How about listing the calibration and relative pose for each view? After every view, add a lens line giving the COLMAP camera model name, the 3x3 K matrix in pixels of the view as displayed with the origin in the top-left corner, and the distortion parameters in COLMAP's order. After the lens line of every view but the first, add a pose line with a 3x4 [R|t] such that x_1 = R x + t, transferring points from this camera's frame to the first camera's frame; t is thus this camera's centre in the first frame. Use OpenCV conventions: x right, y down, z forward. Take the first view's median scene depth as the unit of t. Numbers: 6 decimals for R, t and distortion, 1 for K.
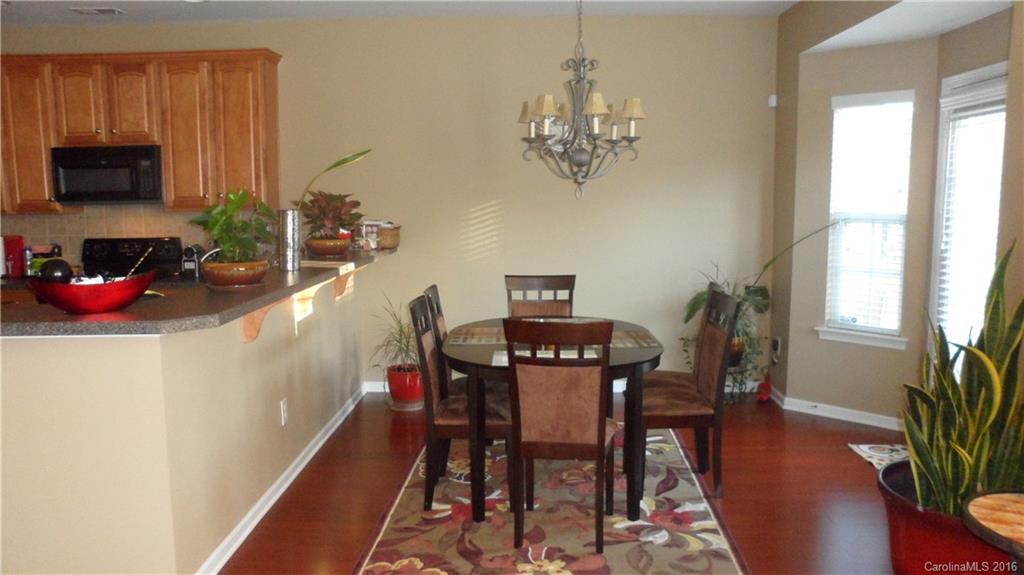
lens RADIAL K [[800.4, 0, 509.2], [0, 800.4, 285.1], [0, 0, 1]] dist [-0.150464, 0.200325]
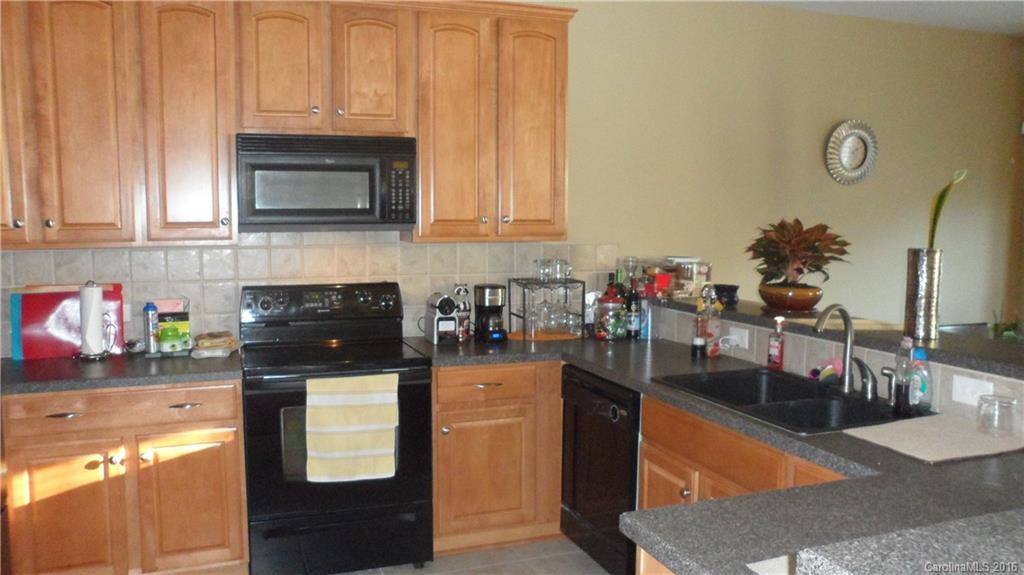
lens RADIAL K [[800.4, 0, 509.2], [0, 800.4, 285.1], [0, 0, 1]] dist [-0.150464, 0.200325]
pose [[0.924862, -0.019240, 0.379816, -0.786499], [0.030000, 0.999298, -0.022431, -0.054899], [-0.379118, 0.032140, 0.924790, 0.479207]]
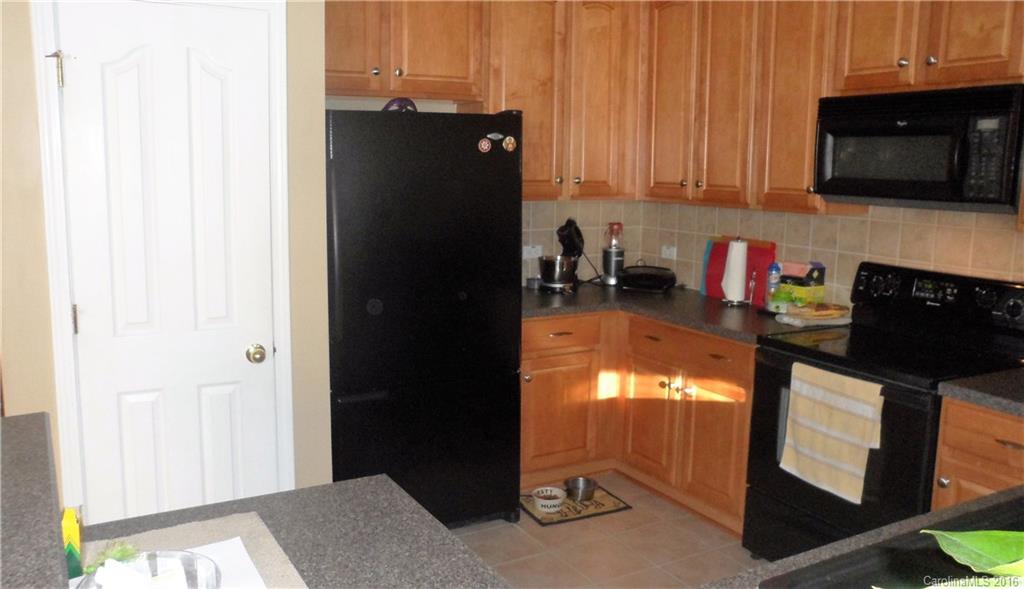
lens RADIAL K [[829.3, 0, 483.9], [0, 829.3, 292.9], [0, 0, 1]] dist [-0.184627, 0.180938]
pose [[0.505805, 0.157512, -0.848146, -0.254148], [-0.121245, 0.986410, 0.110884, -0.091863], [0.854085, 0.046748, 0.518029, 0.632108]]
